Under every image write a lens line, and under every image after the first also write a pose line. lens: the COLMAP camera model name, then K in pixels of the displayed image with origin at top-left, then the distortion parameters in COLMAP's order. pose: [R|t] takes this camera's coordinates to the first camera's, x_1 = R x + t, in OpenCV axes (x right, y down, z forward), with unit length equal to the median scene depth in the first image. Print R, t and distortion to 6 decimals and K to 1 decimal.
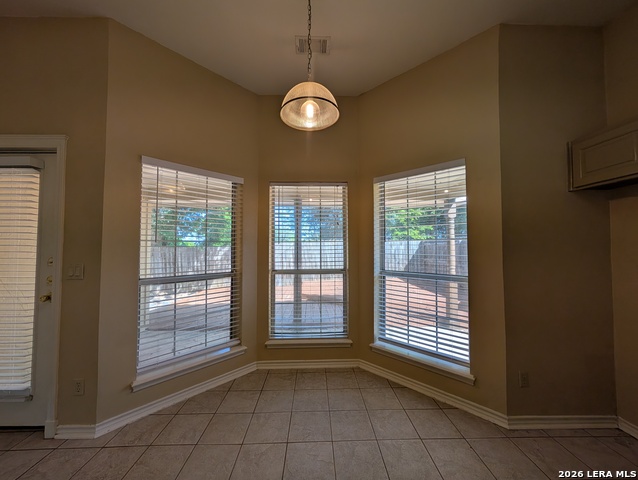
lens RADIAL K [[247.9, 0, 322.6], [0, 247.9, 235.7], [0, 0, 1]] dist [-0.000864, -0.000037]
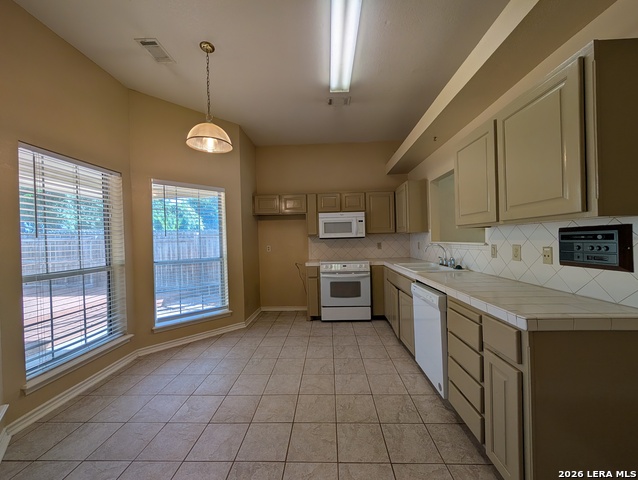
lens RADIAL K [[241.1, 0, 320.5], [0, 241.1, 241.0], [0, 0, 1]] dist [0.000200, -0.000005]
pose [[0.067509, -0.011909, 0.997648, -0.992487], [-0.005521, 0.999909, 0.012310, 0.036456], [-0.997703, -0.006339, 0.067437, 0.214852]]
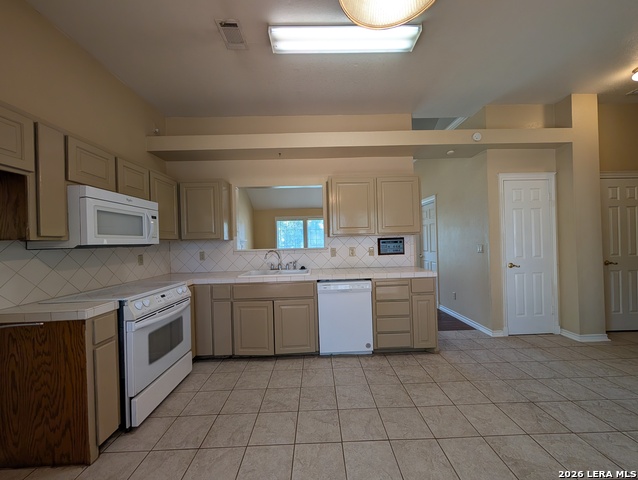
lens RADIAL K [[241.1, 0, 320.5], [0, 241.1, 241.0], [0, 0, 1]] dist [0.000200, -0.000005]
pose [[-0.999588, 0.024094, 0.015591, 0.077124], [0.023492, 0.999011, -0.037752, 0.069140], [-0.016485, -0.037370, -0.999166, 1.084100]]
